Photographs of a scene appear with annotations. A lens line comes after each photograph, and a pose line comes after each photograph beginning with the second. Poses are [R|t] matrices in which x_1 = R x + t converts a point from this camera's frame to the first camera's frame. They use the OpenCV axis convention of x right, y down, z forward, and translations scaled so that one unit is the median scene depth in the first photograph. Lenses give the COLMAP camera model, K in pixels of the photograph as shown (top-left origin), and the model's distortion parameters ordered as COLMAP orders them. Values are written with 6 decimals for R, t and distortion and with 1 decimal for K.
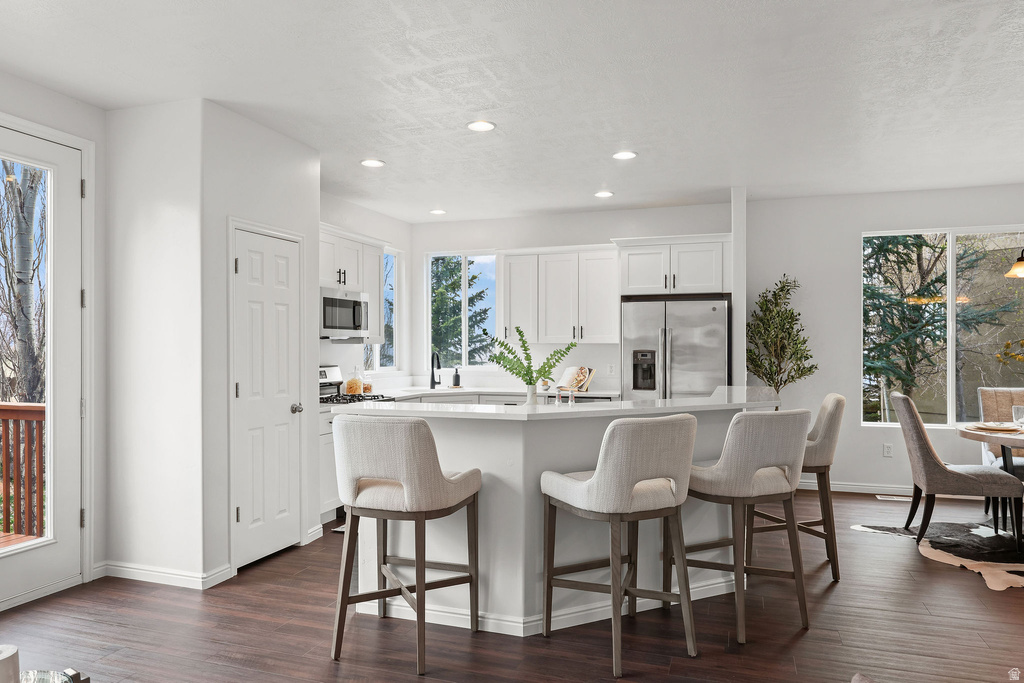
lens RADIAL K [[682.8, 0, 509.6], [0, 682.8, 351.2], [0, 0, 1]] dist [-0.000684, -0.000702]
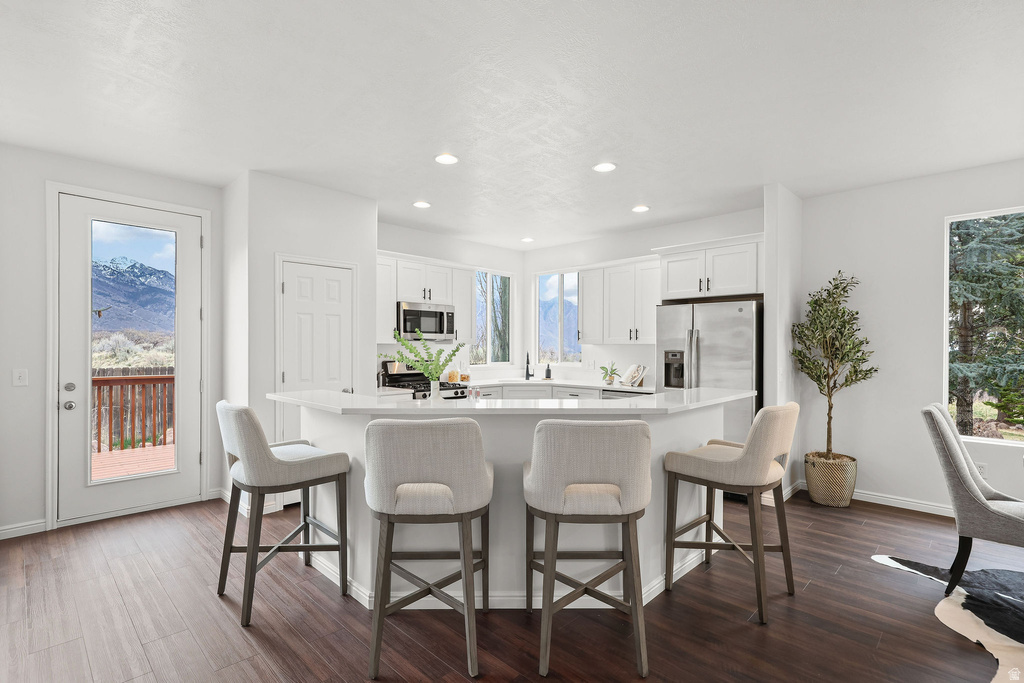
lens RADIAL K [[489.1, 0, 508.7], [0, 489.1, 346.9], [0, 0, 1]] dist [-0.000390, -0.000335]
pose [[0.899201, 0.003654, -0.437520, 0.307954], [-0.006059, 0.999973, -0.004102, -0.002605], [0.437493, 0.006340, 0.899199, 0.207827]]
